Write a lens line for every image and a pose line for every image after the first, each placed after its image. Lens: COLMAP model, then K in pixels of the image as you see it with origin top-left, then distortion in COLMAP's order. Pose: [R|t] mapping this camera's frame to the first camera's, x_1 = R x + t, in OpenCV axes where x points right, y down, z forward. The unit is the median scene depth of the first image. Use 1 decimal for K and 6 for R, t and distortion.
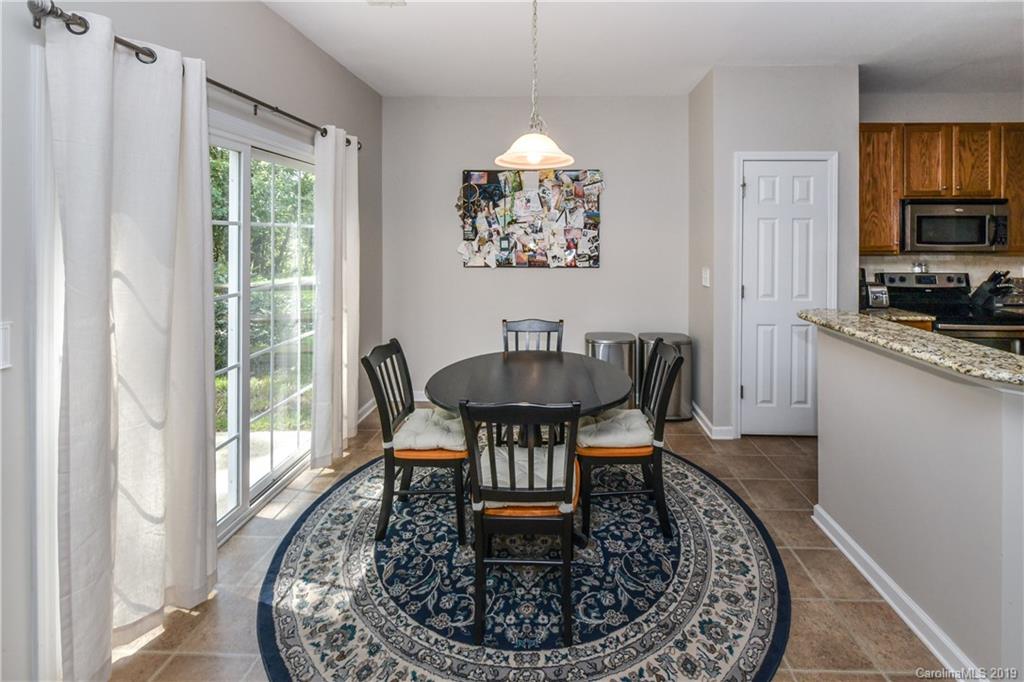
lens RADIAL K [[438.9, 0, 550.5], [0, 438.9, 231.9], [0, 0, 1]] dist [-0.008984, -0.000422]
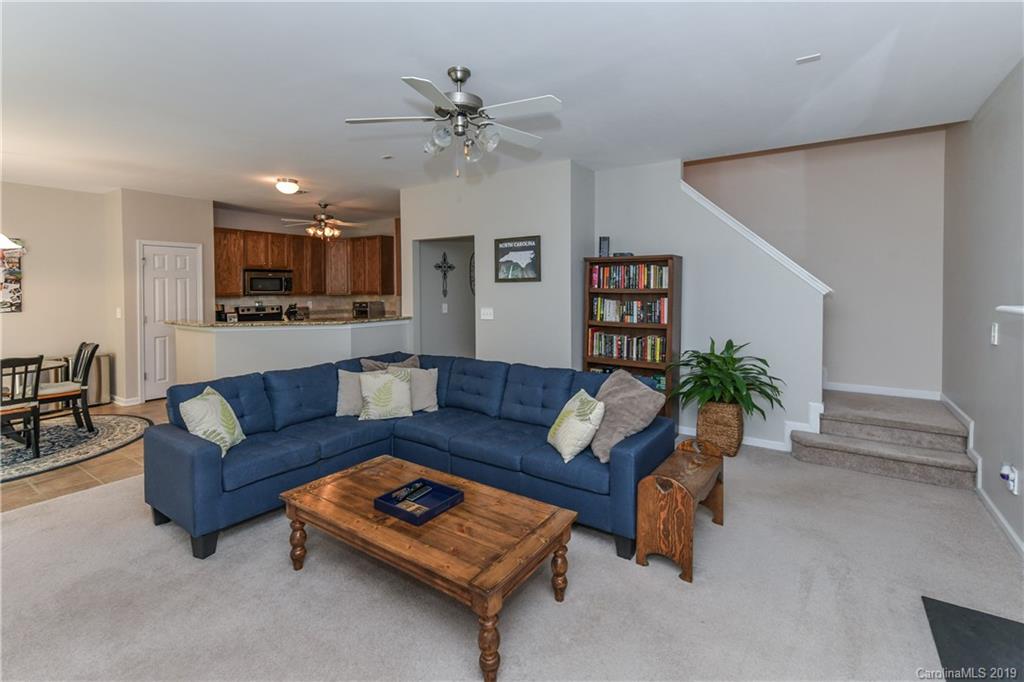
lens RADIAL K [[477.8, 0, 521.6], [0, 477.8, 294.9], [0, 0, 1]] dist [0.008804, -0.001926]
pose [[0.545359, -0.017596, 0.838018, -0.333201], [0.003409, 0.999818, 0.018774, 0.007926], [-0.838196, -0.007382, 0.545319, -1.252667]]
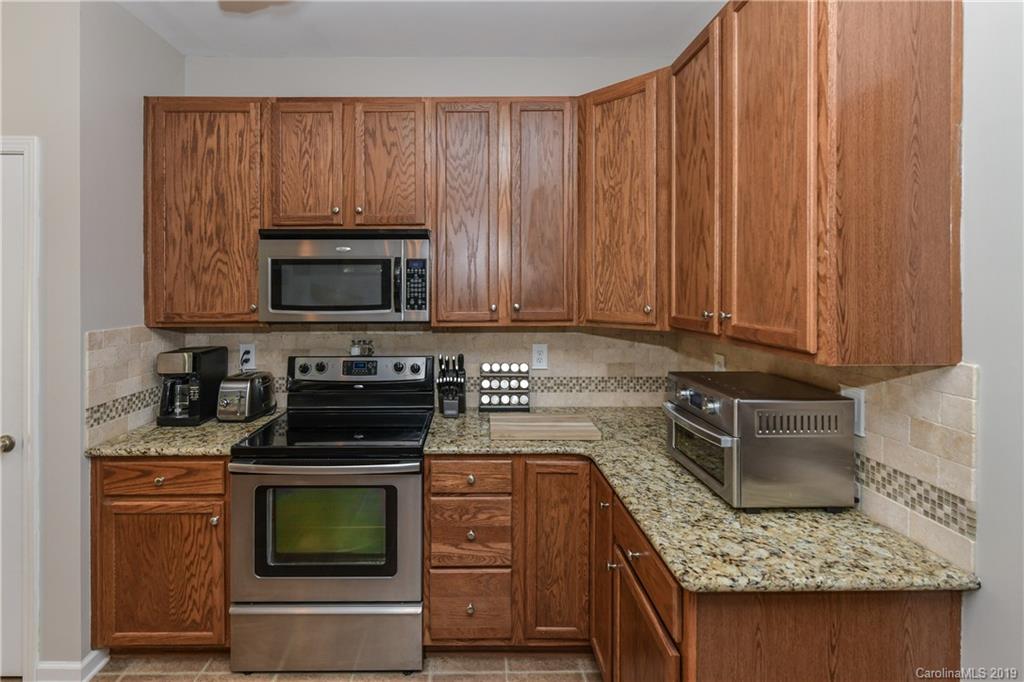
lens RADIAL K [[477.8, 0, 490.7], [0, 477.8, 289.1], [0, 0, 1]] dist [0.008804, -0.001926]
pose [[0.998502, -0.005193, 0.054477, 1.069282], [0.005032, 0.999983, 0.003100, 0.000895], [-0.054492, -0.002822, 0.998510, 0.360473]]
